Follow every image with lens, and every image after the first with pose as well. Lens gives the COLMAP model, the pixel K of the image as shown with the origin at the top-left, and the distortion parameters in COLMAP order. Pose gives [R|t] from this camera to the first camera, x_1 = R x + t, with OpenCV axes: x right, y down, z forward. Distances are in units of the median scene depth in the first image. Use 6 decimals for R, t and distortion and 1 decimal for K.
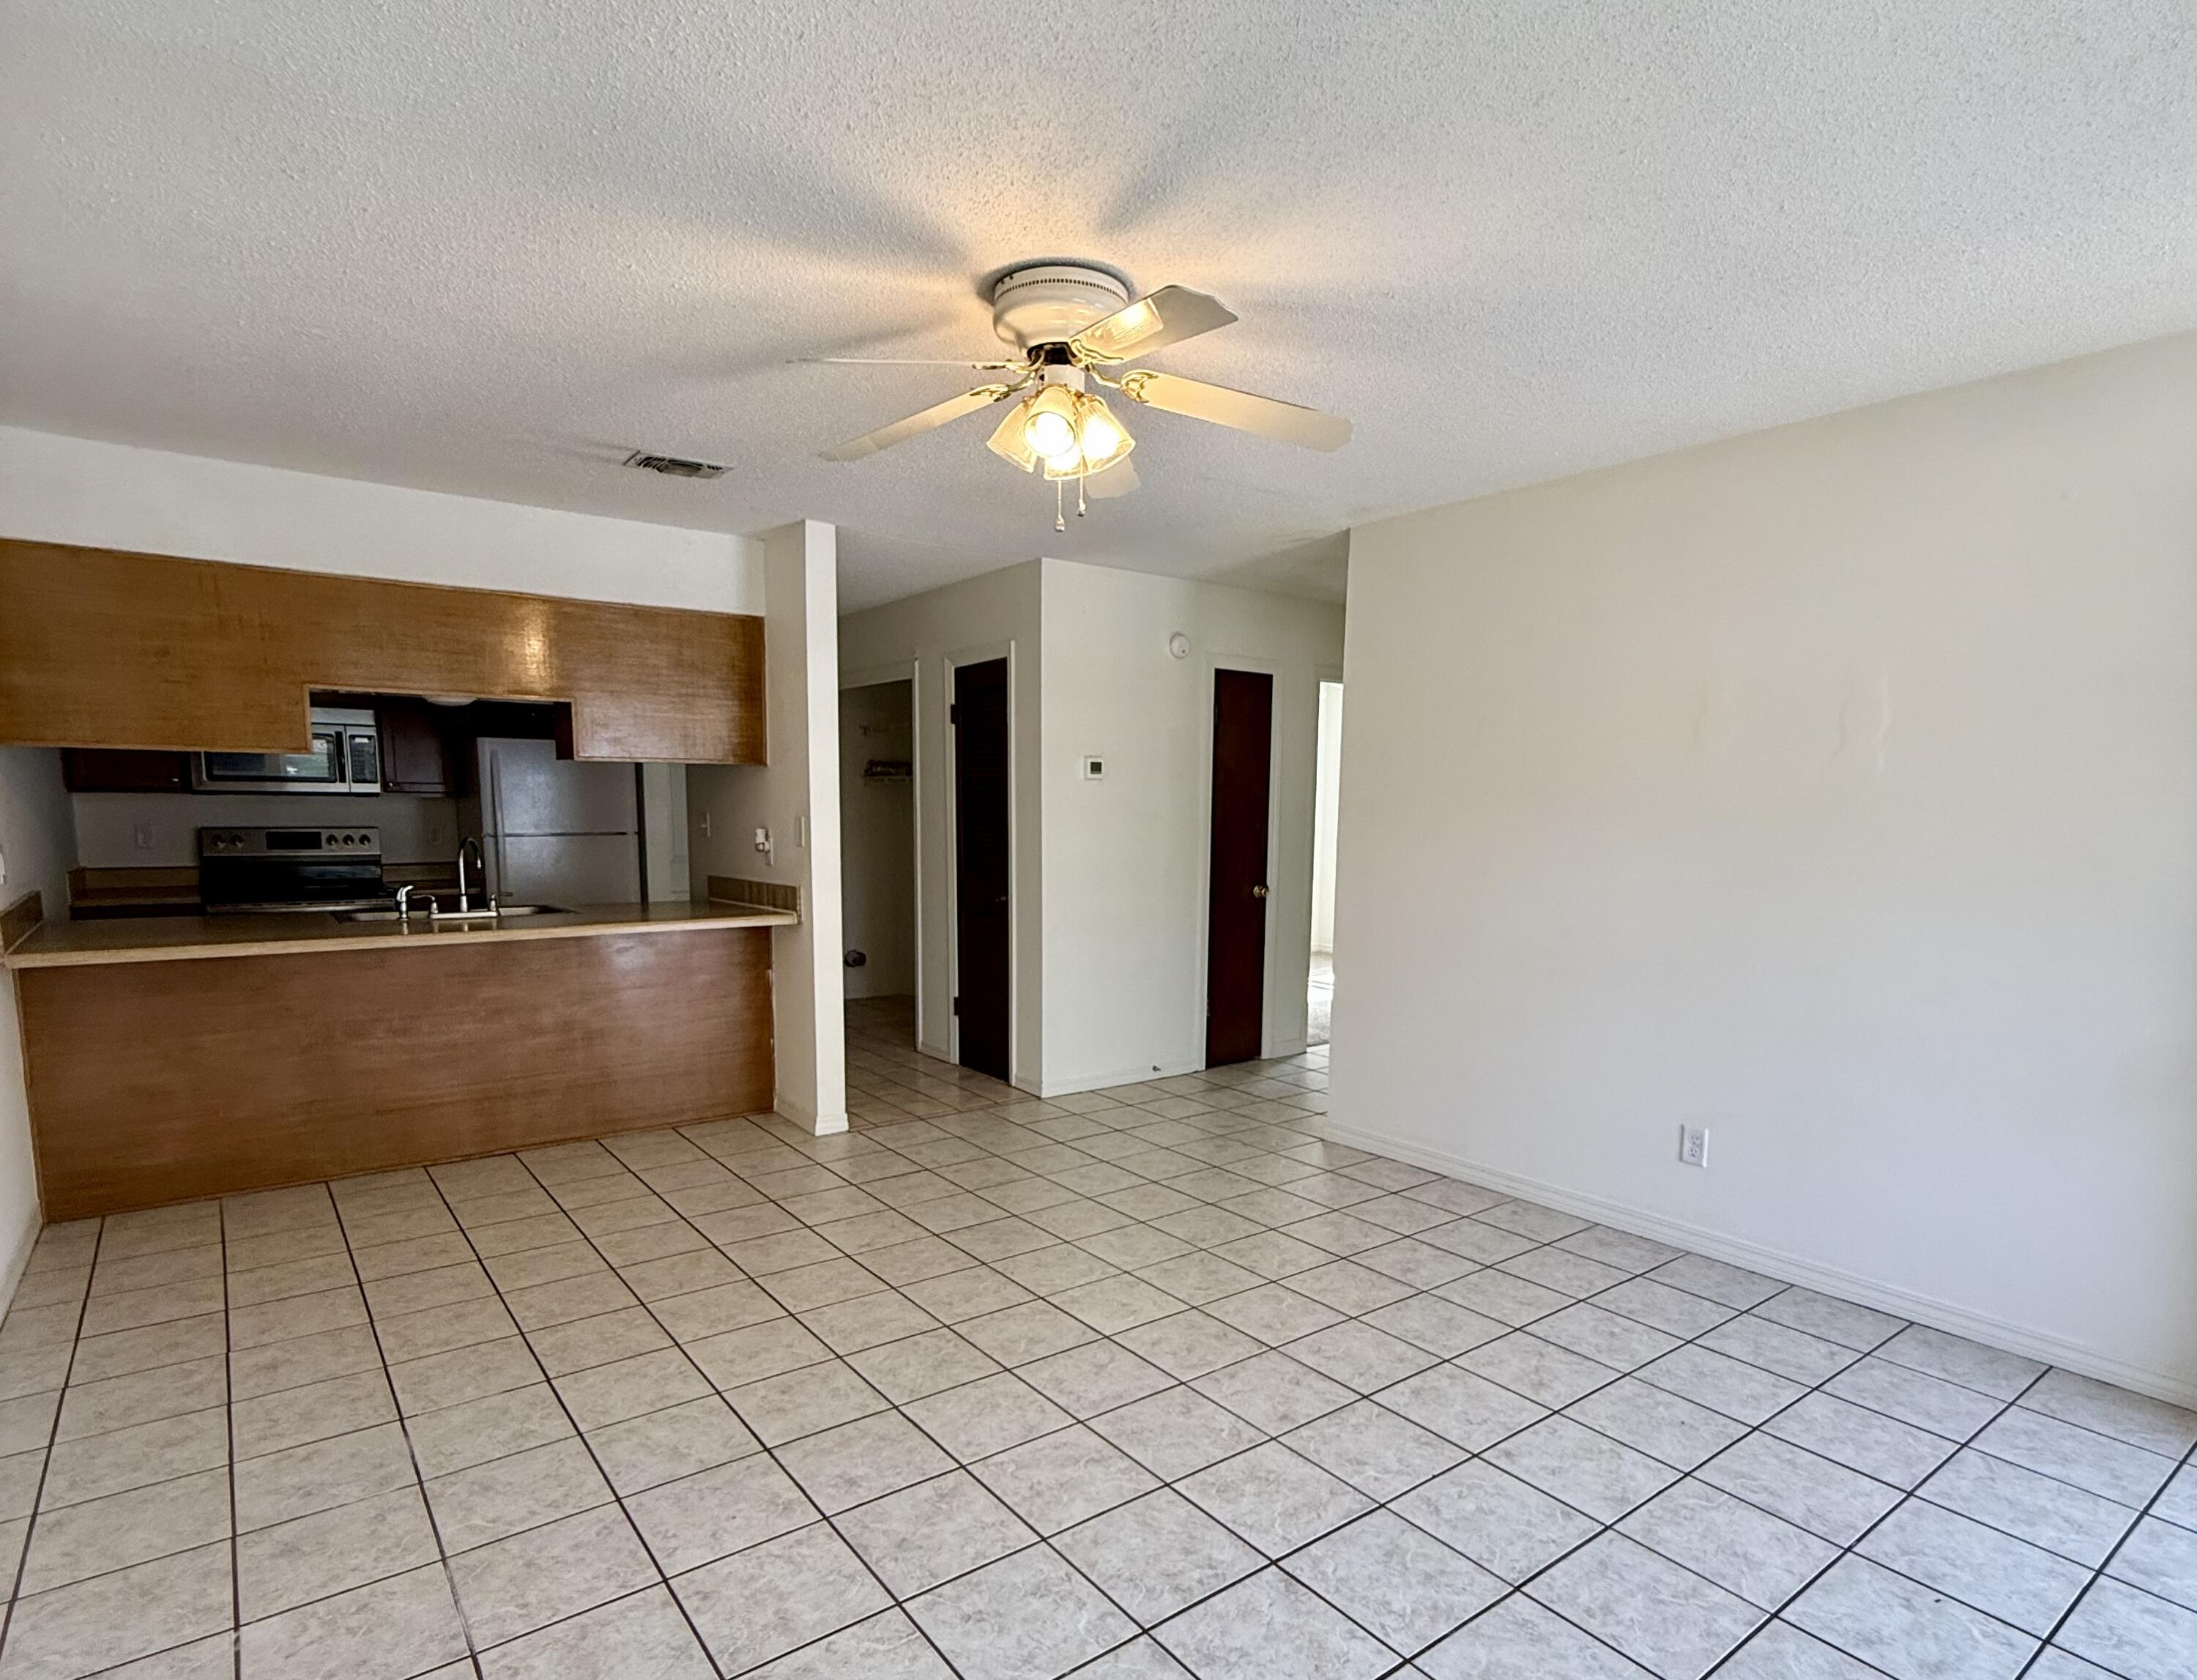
lens RADIAL K [[1172.0, 0, 1103.4], [0, 1172.0, 963.2], [0, 0, 1]] dist [0.002226, 0.000443]
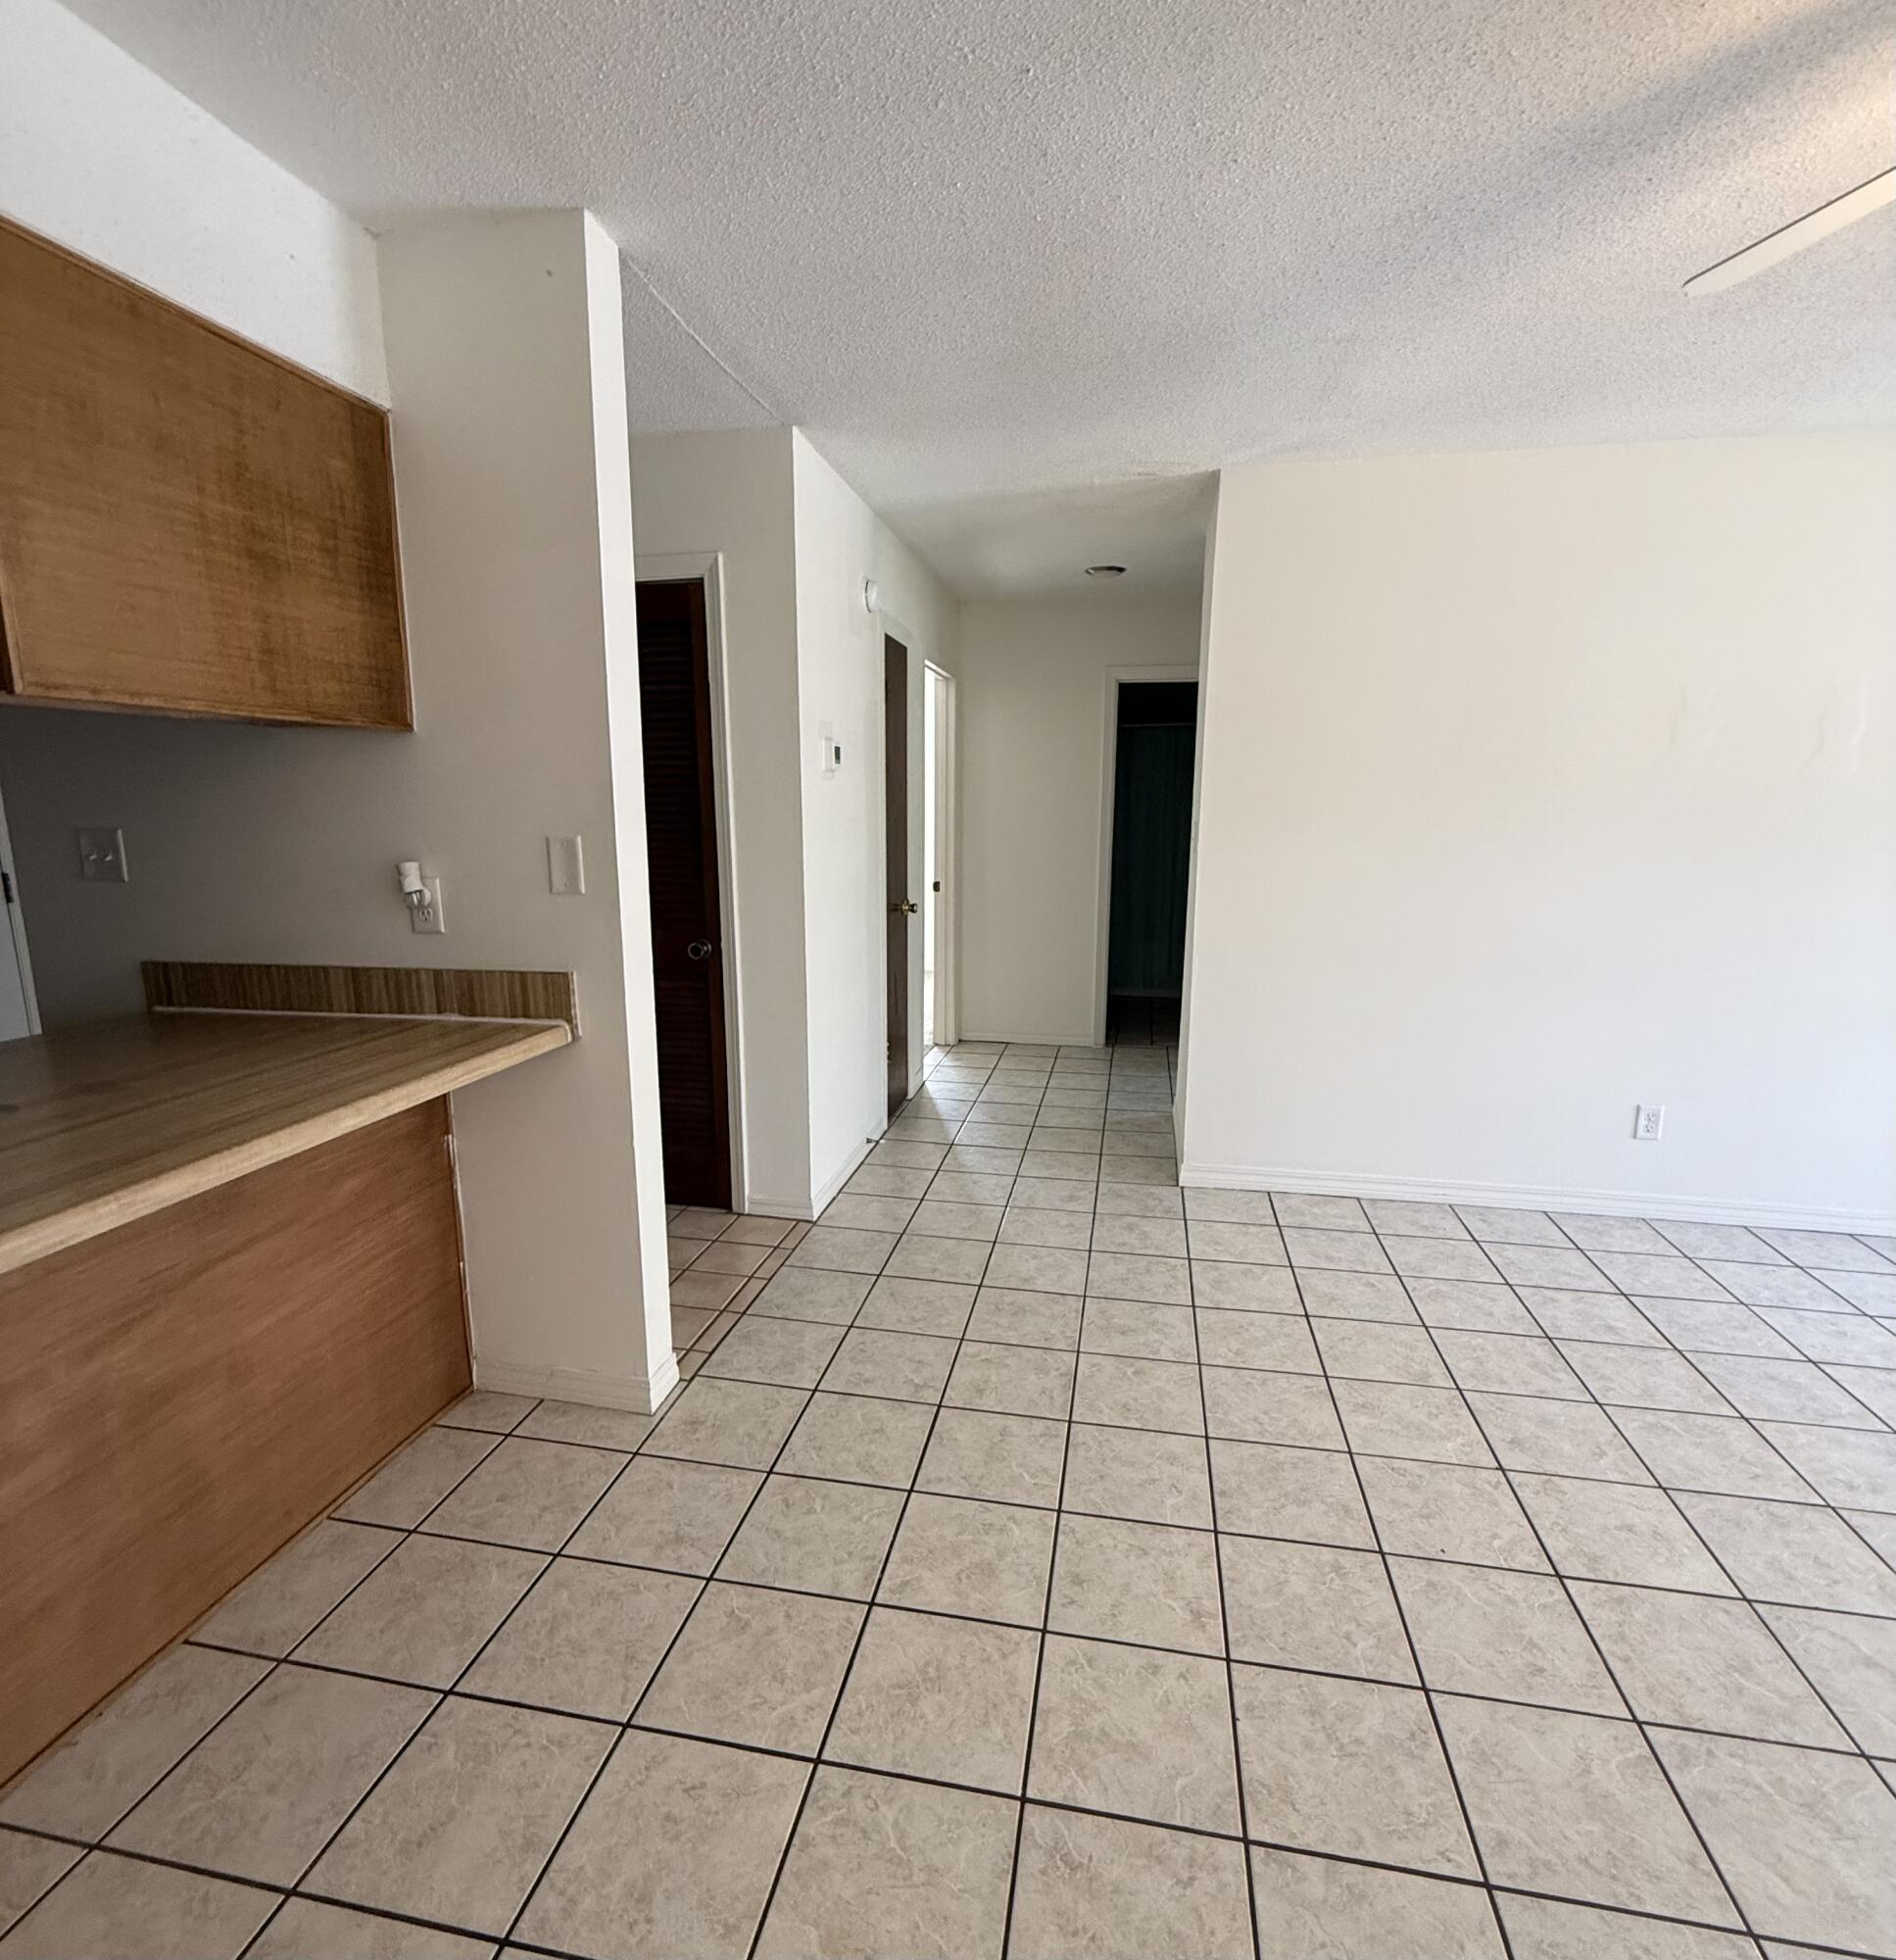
lens RADIAL K [[1007.4, 0, 951.8], [0, 1007.4, 1005.8], [0, 0, 1]] dist [-0.001567, 0.000598]
pose [[0.743112, -0.136752, 0.655045, -0.427625], [0.094270, 0.990527, 0.099845, -0.078452], [-0.662494, -0.012445, 0.748964, 0.554264]]
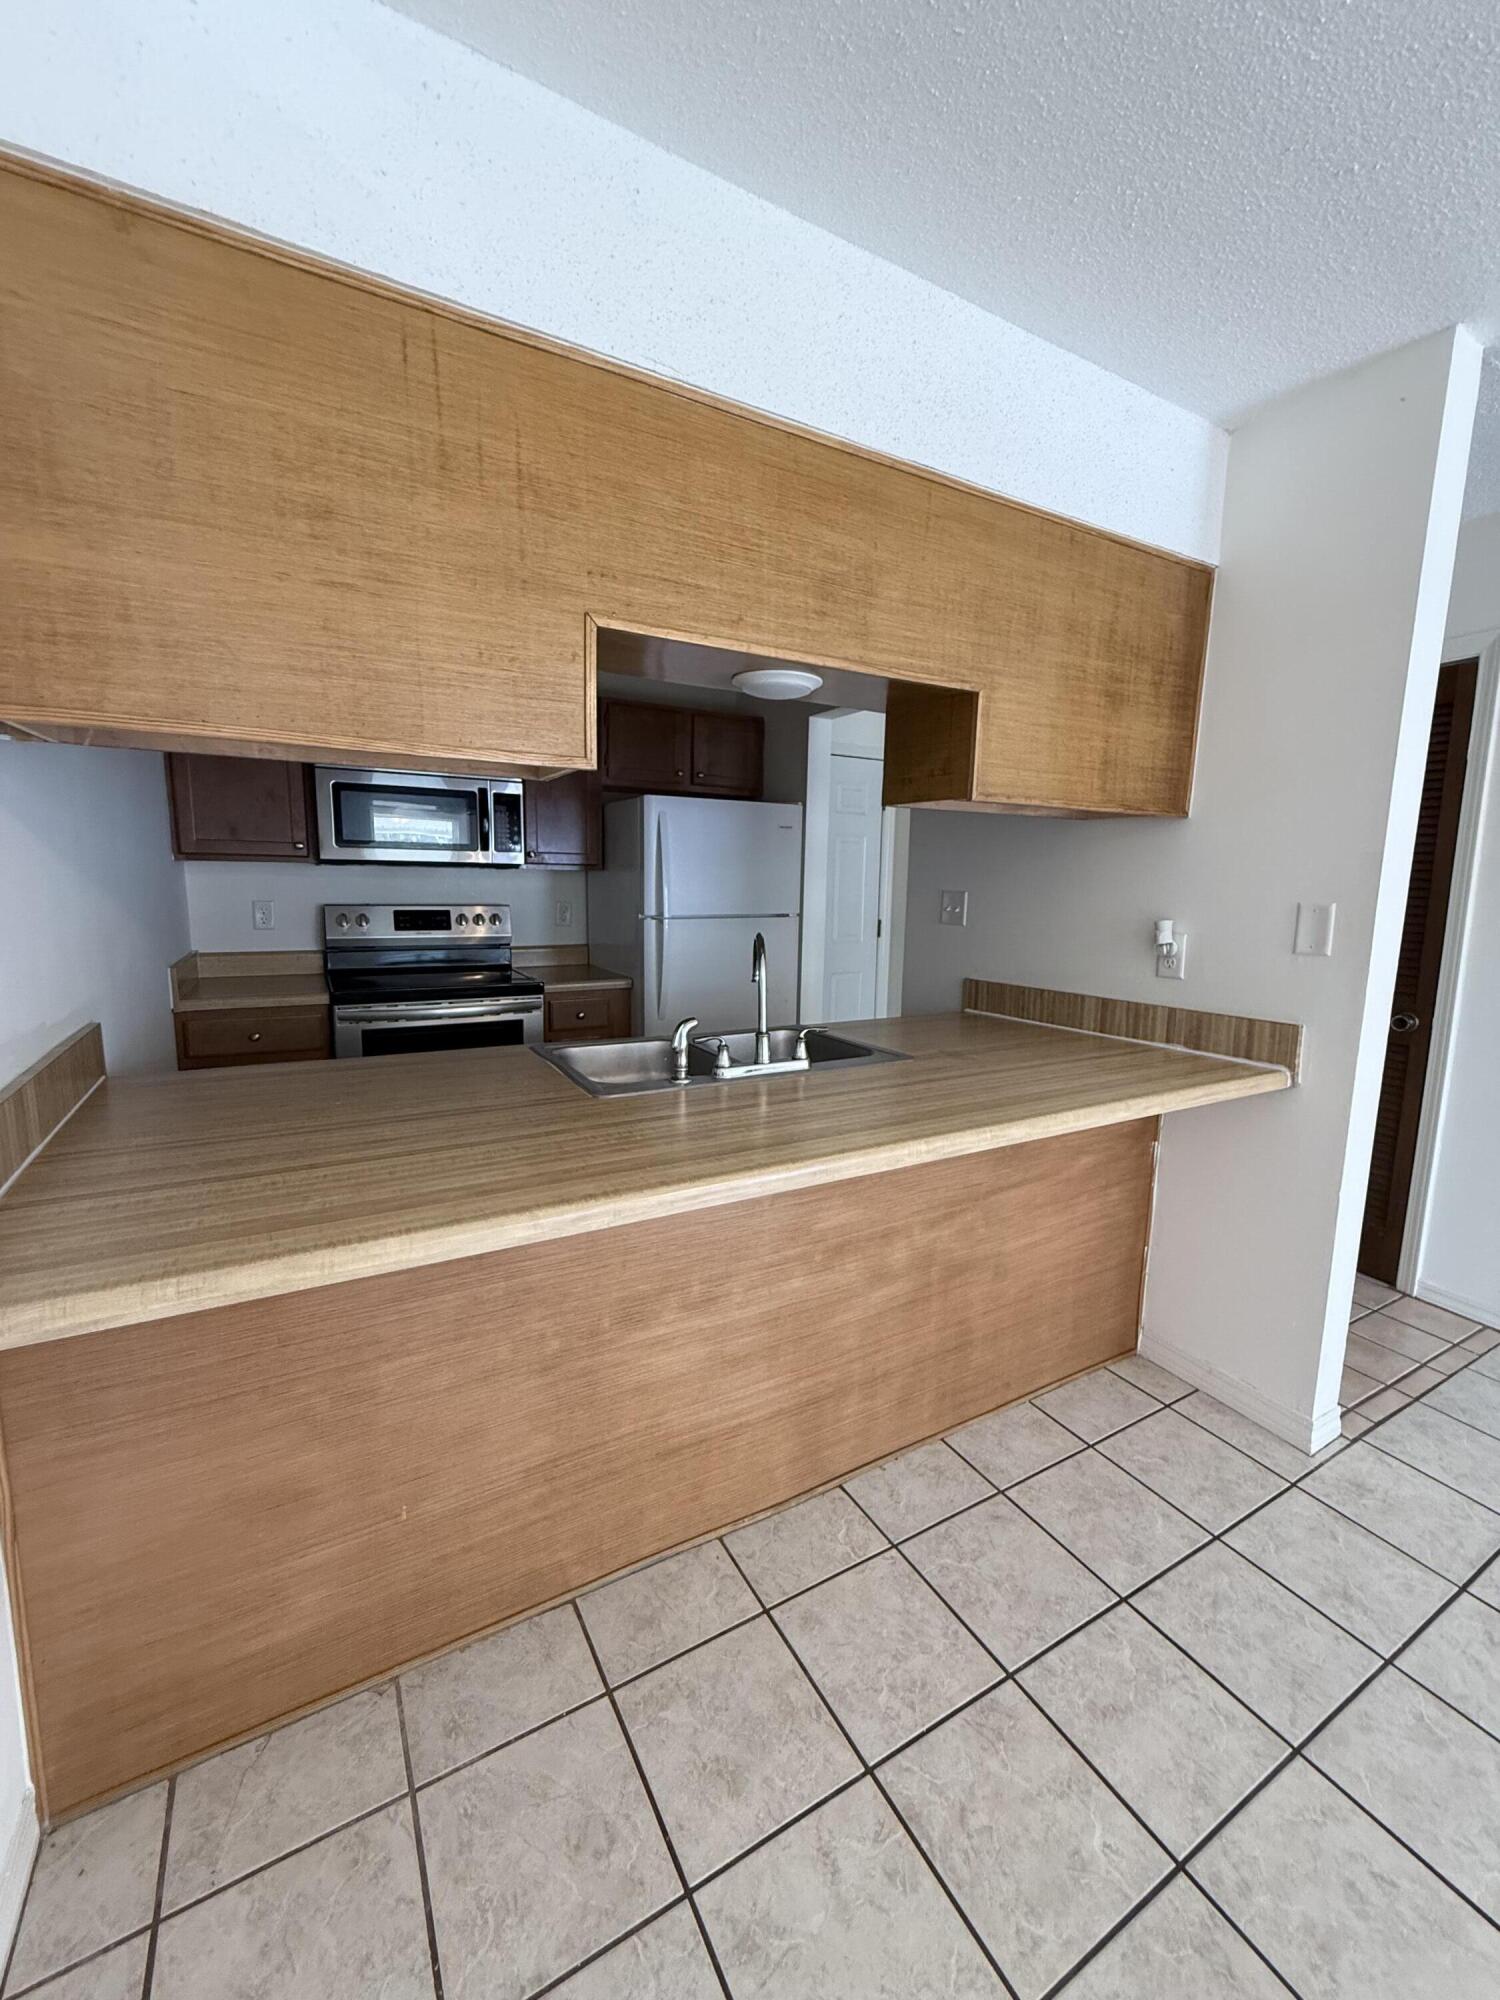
lens RADIAL K [[799.2, 0, 749.6], [0, 799.2, 995.1], [0, 0, 1]] dist [-0.001153, 0.000983]
pose [[0.990966, 0.025394, -0.131686, -0.475435], [-0.024850, 0.999674, 0.005778, -0.074902], [0.131790, -0.002453, 0.991275, 0.576085]]
